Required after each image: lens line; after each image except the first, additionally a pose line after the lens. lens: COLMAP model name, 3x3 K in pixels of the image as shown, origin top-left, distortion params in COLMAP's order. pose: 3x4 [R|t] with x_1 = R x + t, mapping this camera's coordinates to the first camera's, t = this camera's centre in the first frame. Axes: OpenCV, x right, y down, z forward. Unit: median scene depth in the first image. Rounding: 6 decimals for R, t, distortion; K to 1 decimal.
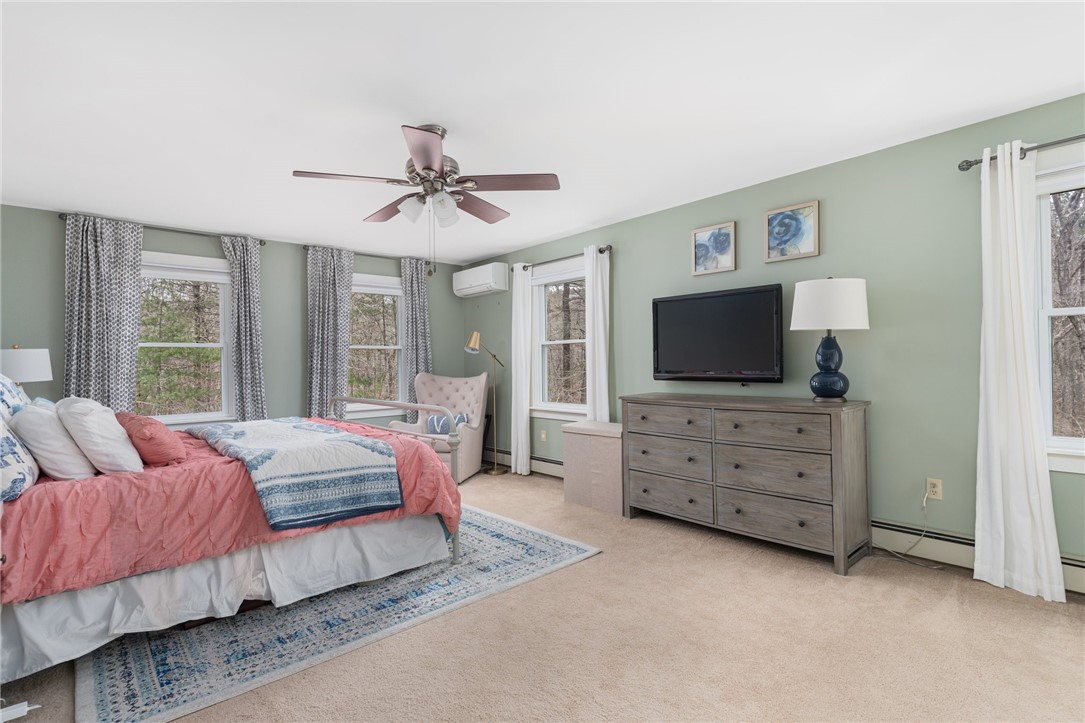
lens RADIAL K [[521.2, 0, 542.4], [0, 521.2, 349.7], [0, 0, 1]] dist [-0.002197, 0.000196]
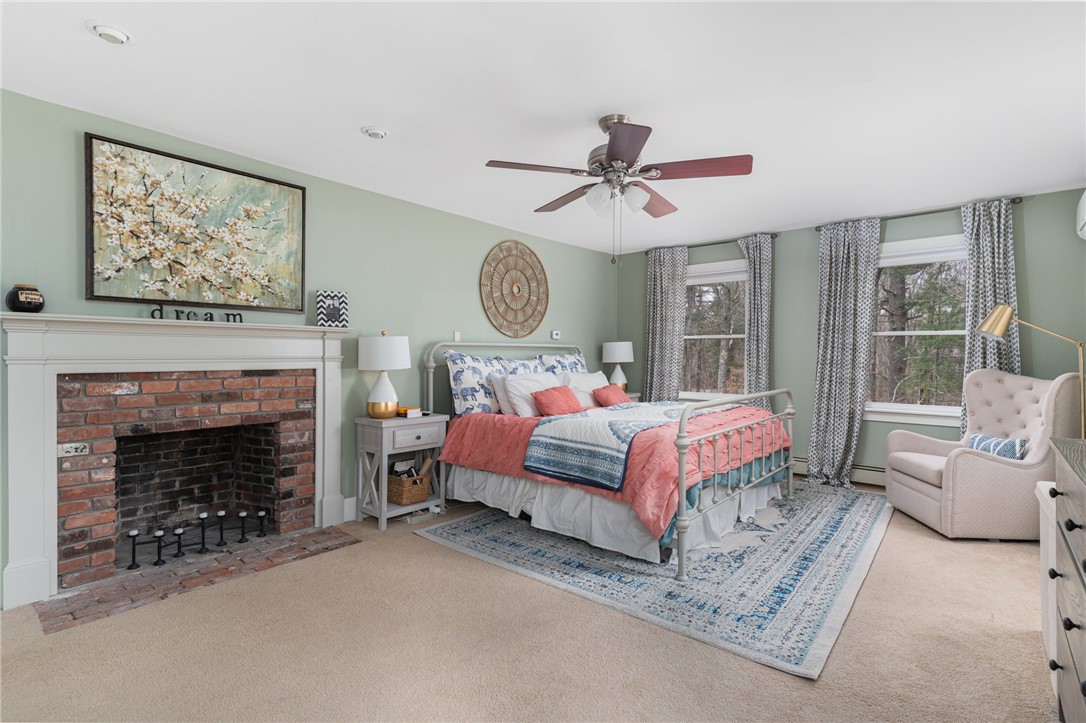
lens RADIAL K [[521.7, 0, 542.9], [0, 521.7, 349.7], [0, 0, 1]] dist [-0.002197, 0.000196]
pose [[0.128143, 0.006669, -0.991733, 0.782222], [0.018882, 0.999780, 0.009163, 0.003845], [0.991576, -0.019900, 0.127988, 0.751516]]
